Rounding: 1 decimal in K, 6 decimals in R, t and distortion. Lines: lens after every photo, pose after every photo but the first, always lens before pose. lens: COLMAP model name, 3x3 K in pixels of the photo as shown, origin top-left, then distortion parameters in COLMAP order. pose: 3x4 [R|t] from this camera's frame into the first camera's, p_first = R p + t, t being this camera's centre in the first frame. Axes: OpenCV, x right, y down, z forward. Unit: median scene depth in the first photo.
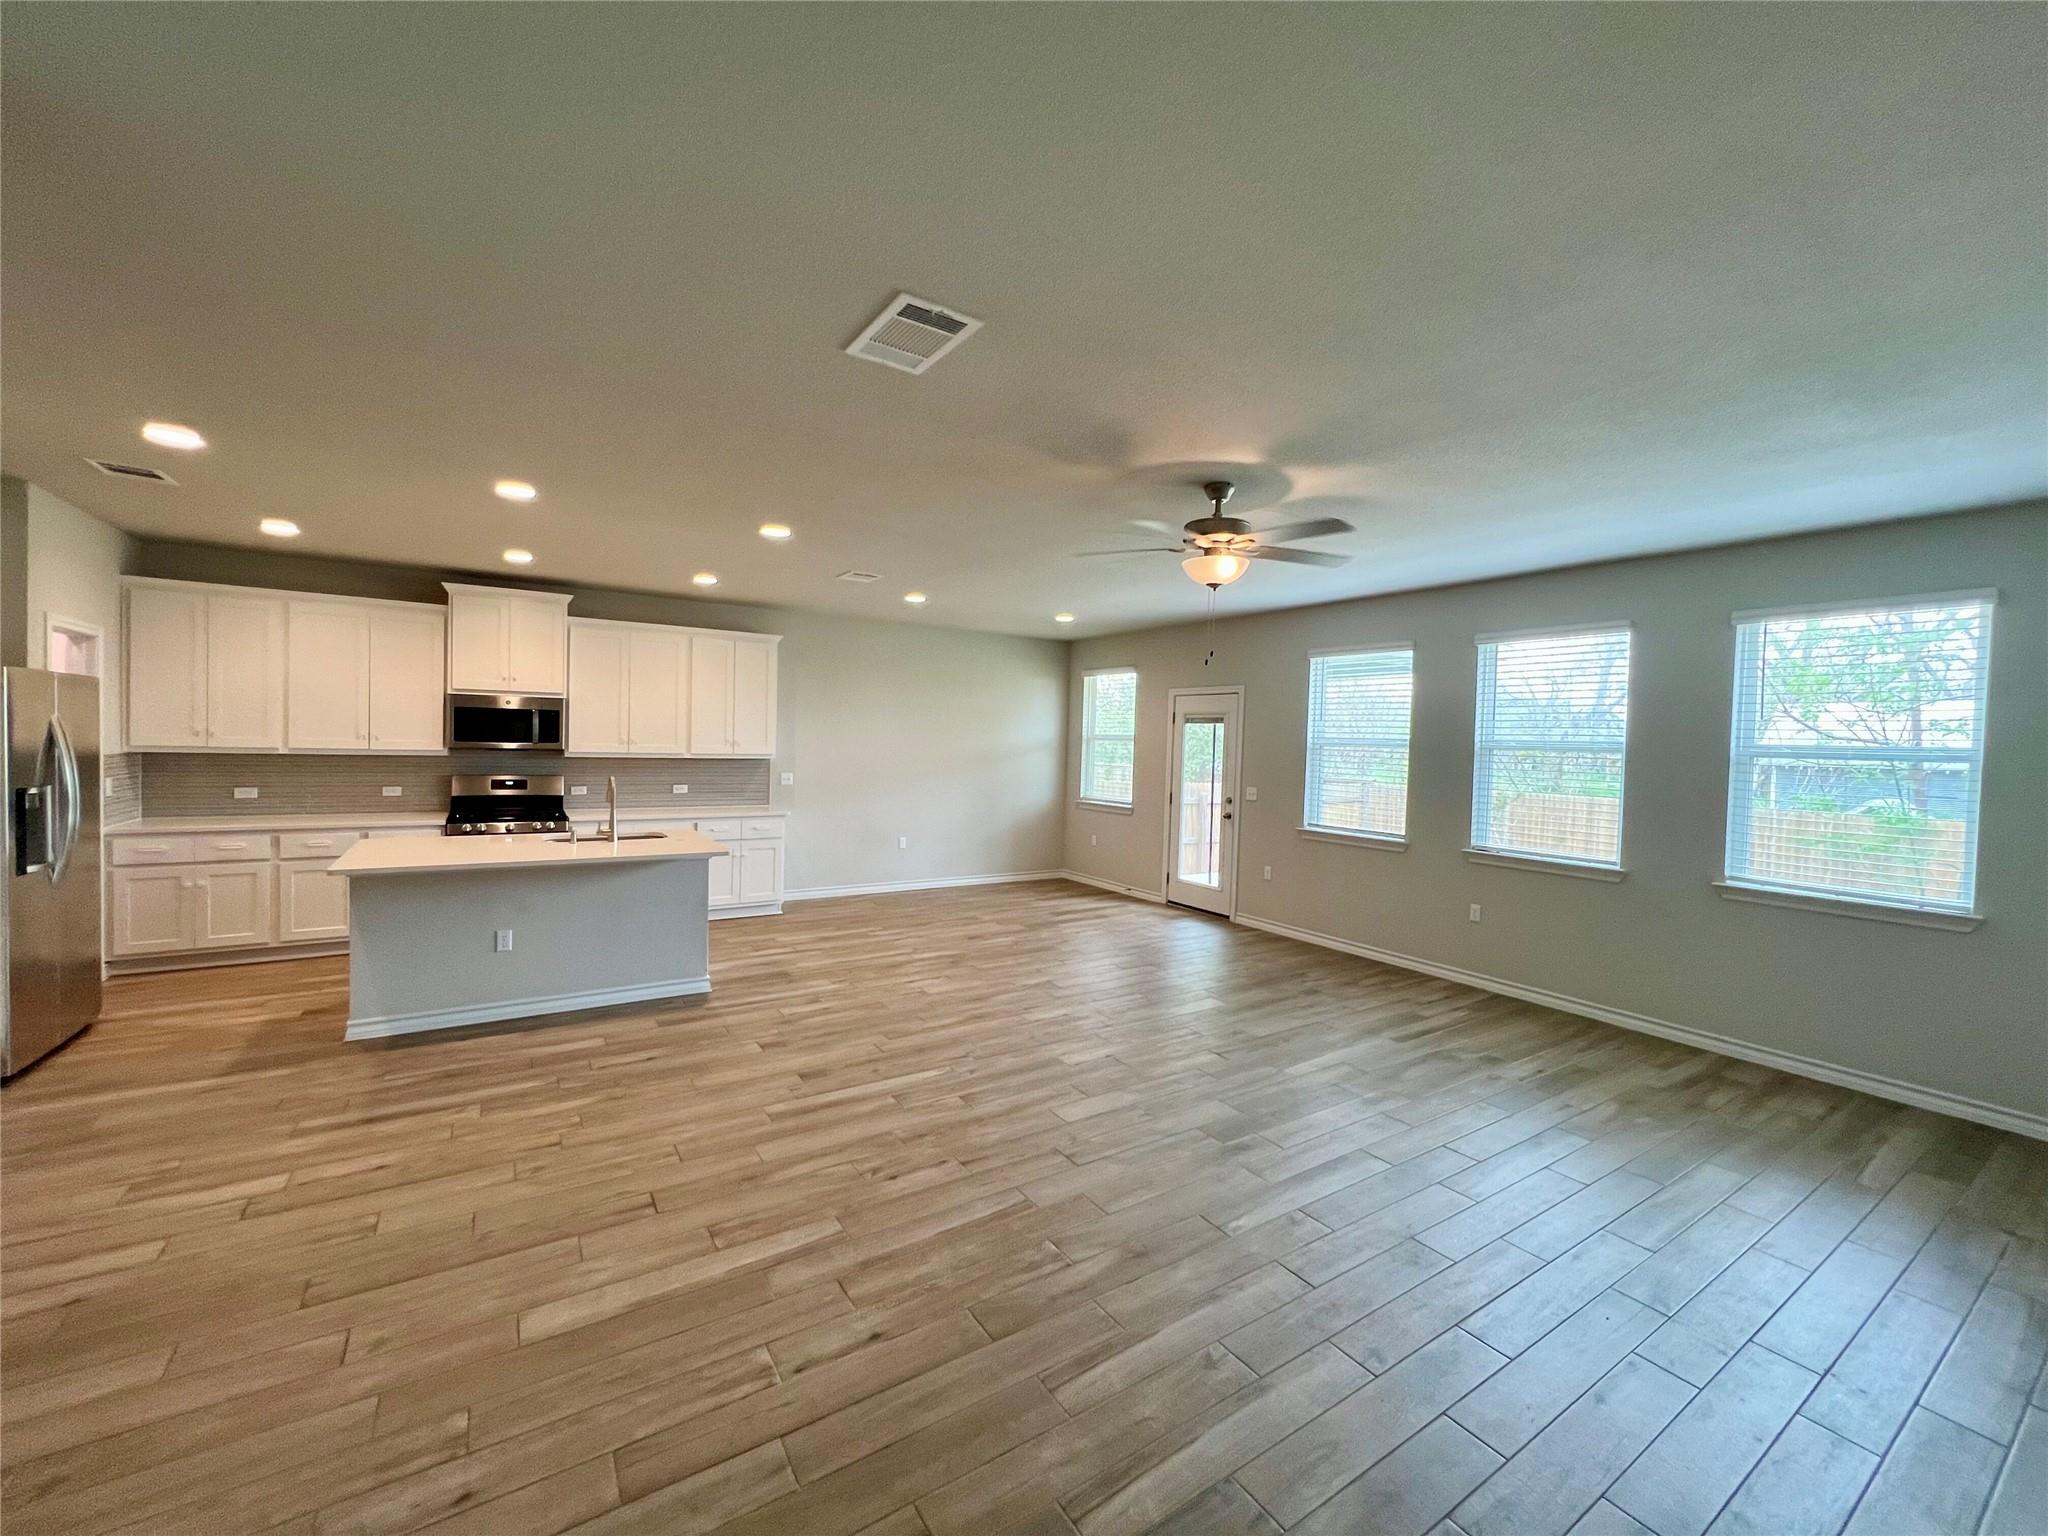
lens RADIAL K [[814.6, 0, 1020.7], [0, 814.6, 766.0], [0, 0, 1]] dist [-0.001844, 0.000501]
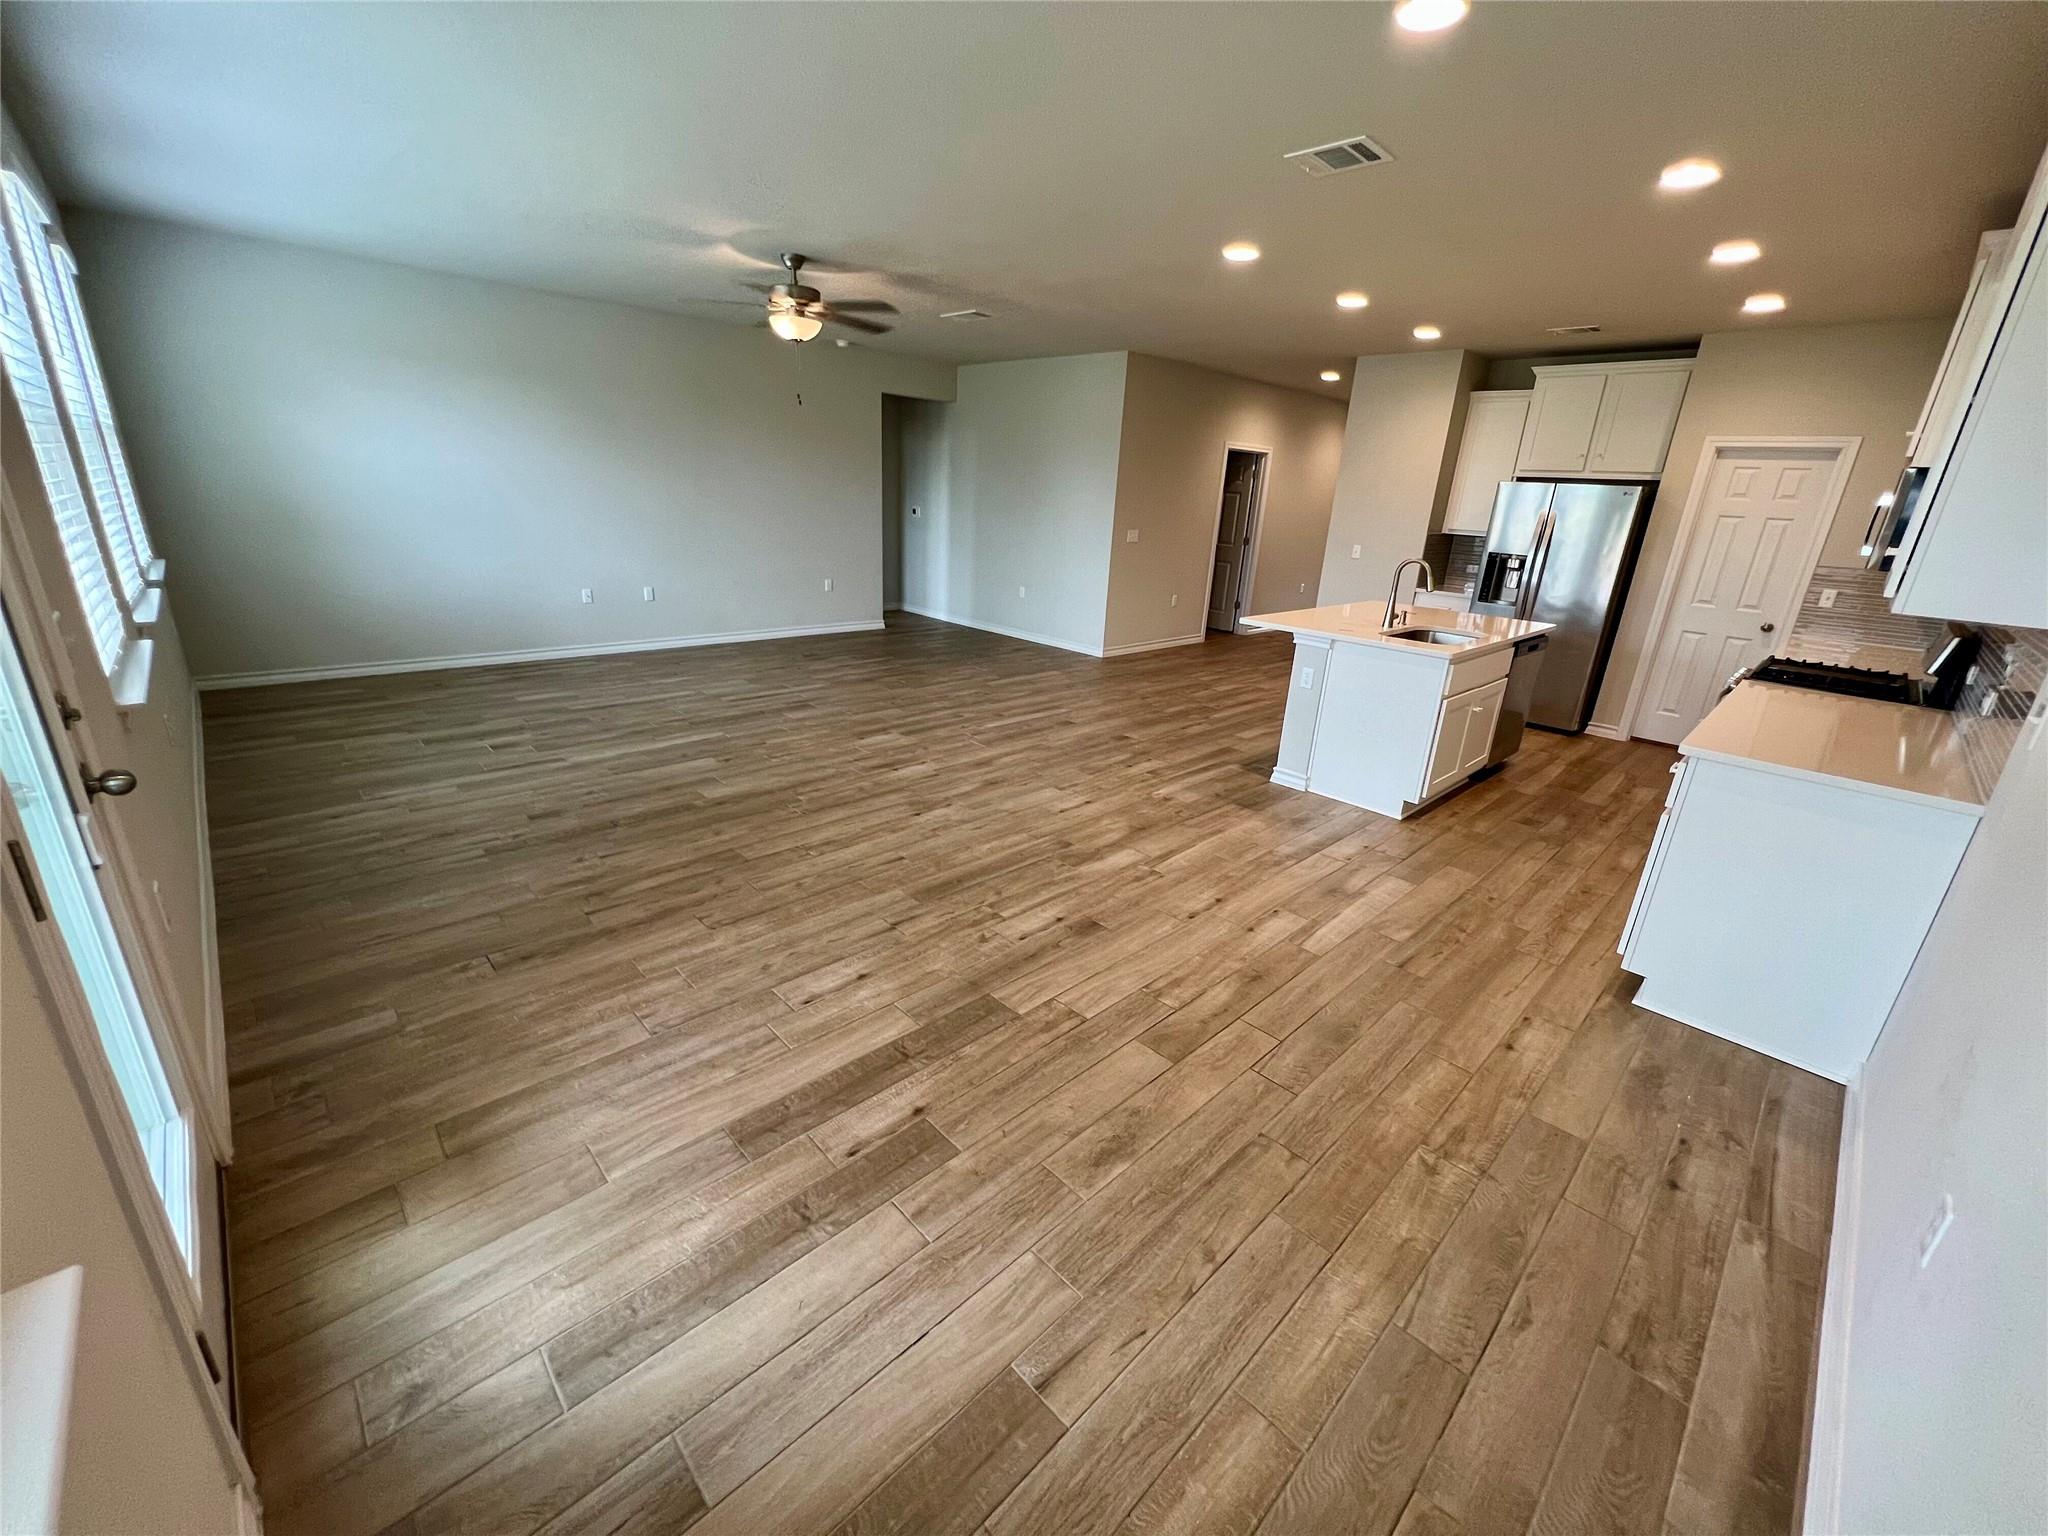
lens RADIAL K [[814.6, 0, 1015.8], [0, 814.6, 762.1], [0, 0, 1]] dist [-0.001844, 0.000501]
pose [[-0.979565, -0.015670, -0.200517, 0.104539], [-0.085738, 0.934372, 0.345830, -0.049591], [0.181939, 0.355955, -0.916621, 1.822753]]
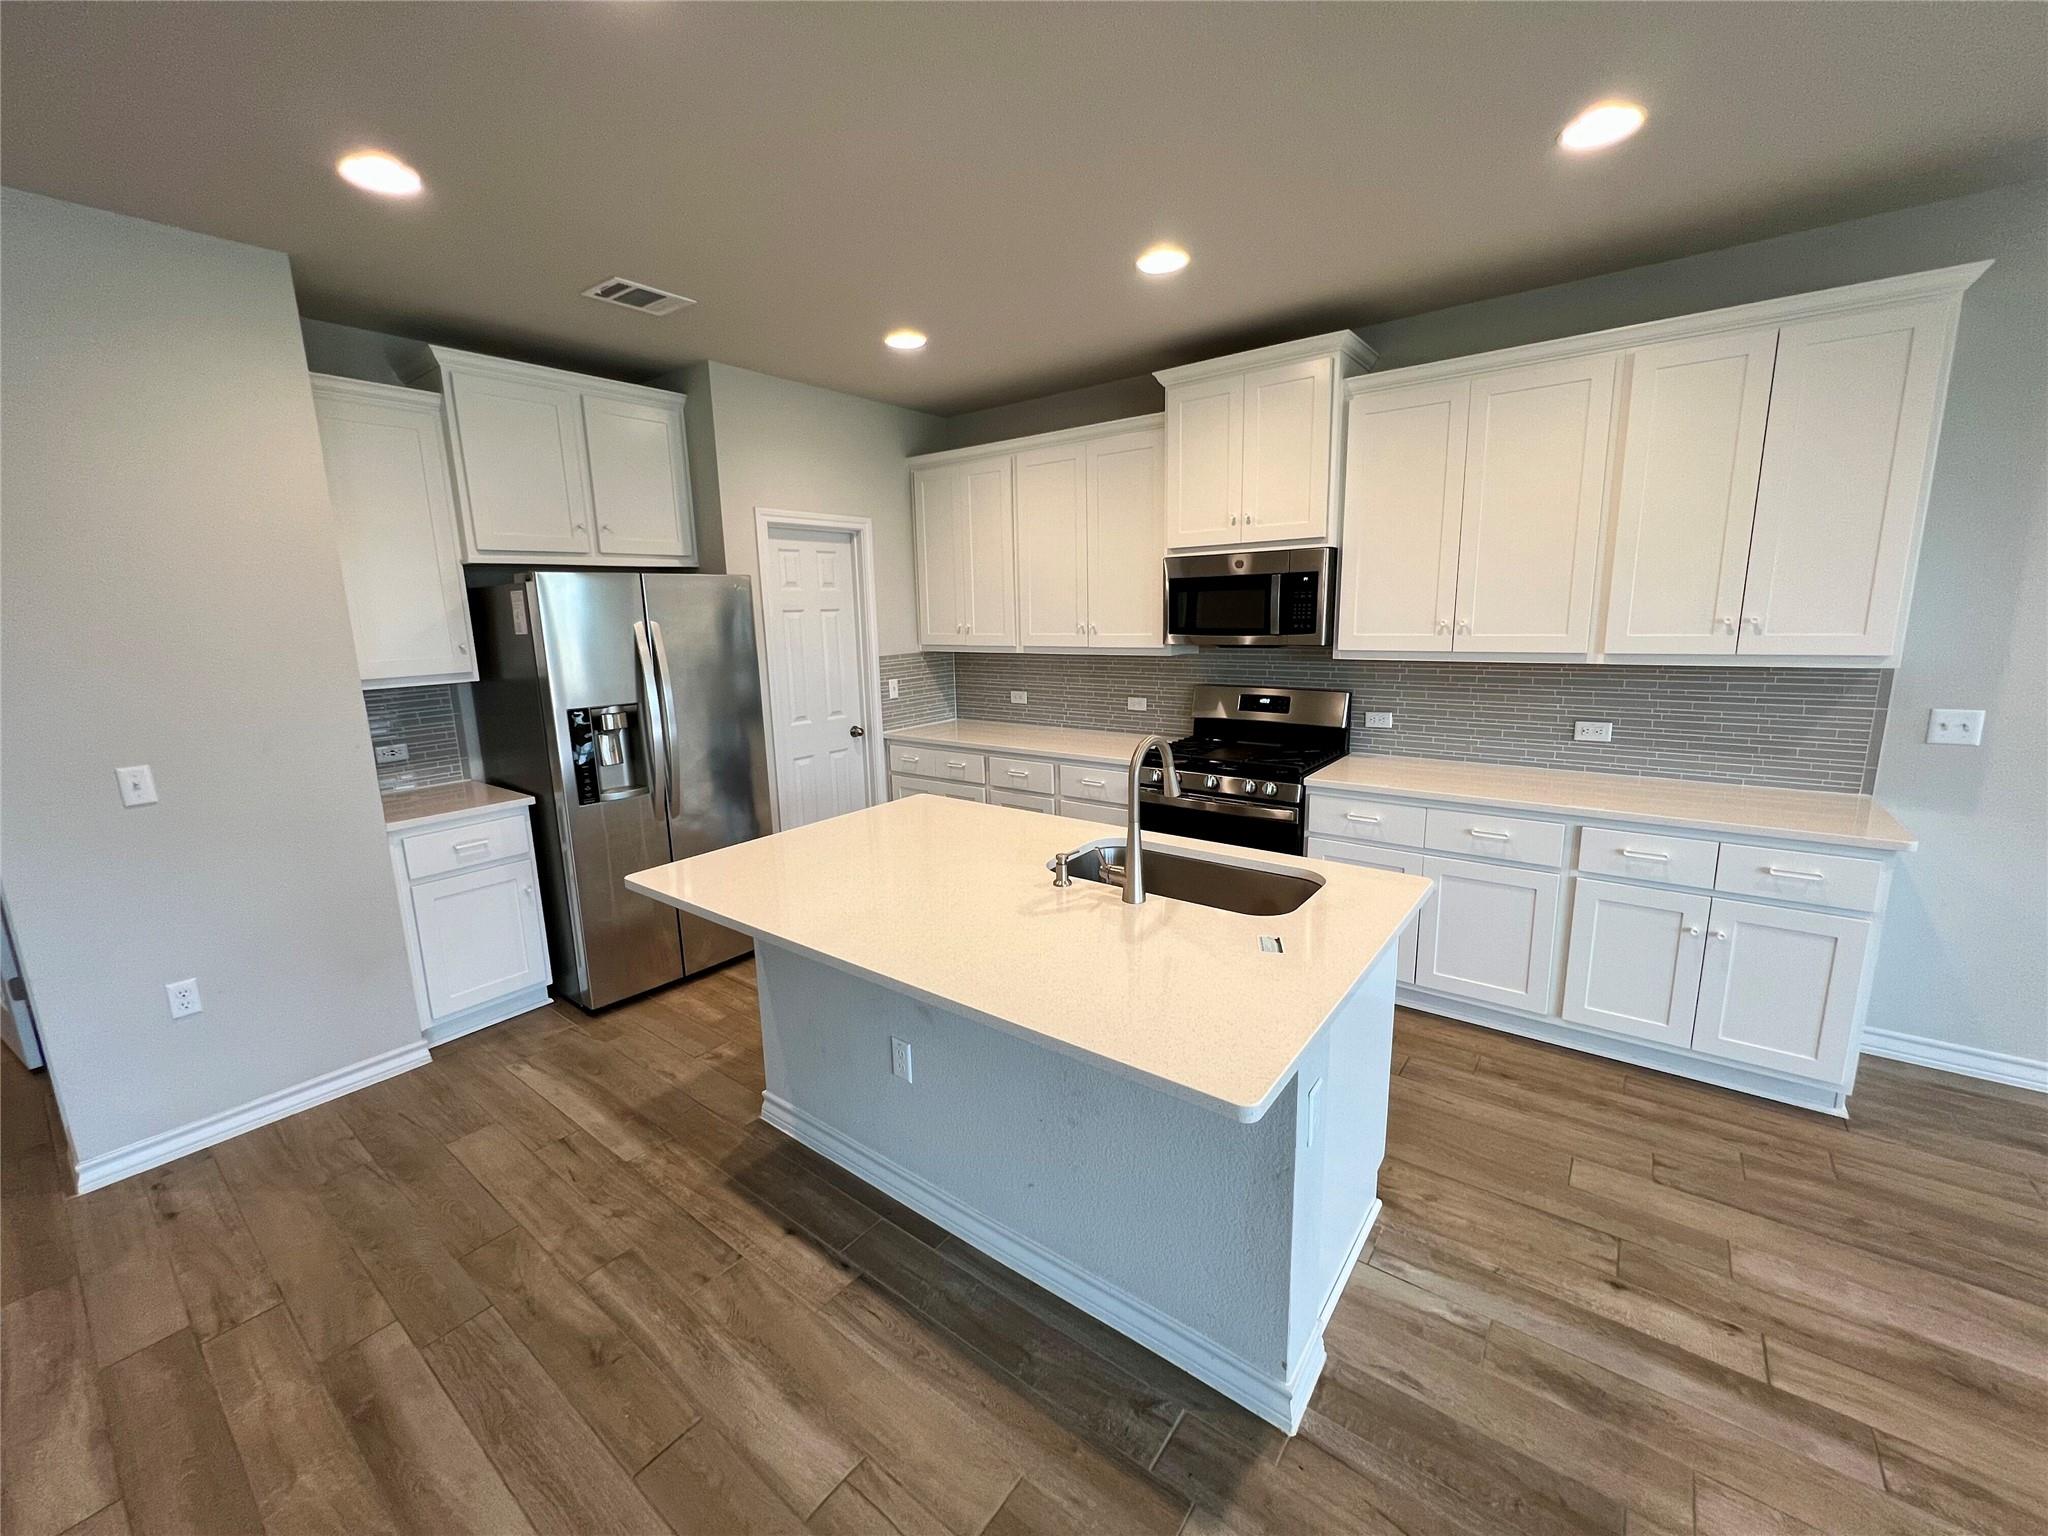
lens RADIAL K [[814.6, 0, 1022.1], [0, 814.6, 758.9], [0, 0, 1]] dist [-0.001844, 0.000501]
pose [[0.330338, 0.137244, -0.933831, -0.154433], [0.005122, 0.989097, 0.147178, -0.033905], [0.943849, -0.053402, 0.326033, 0.813598]]
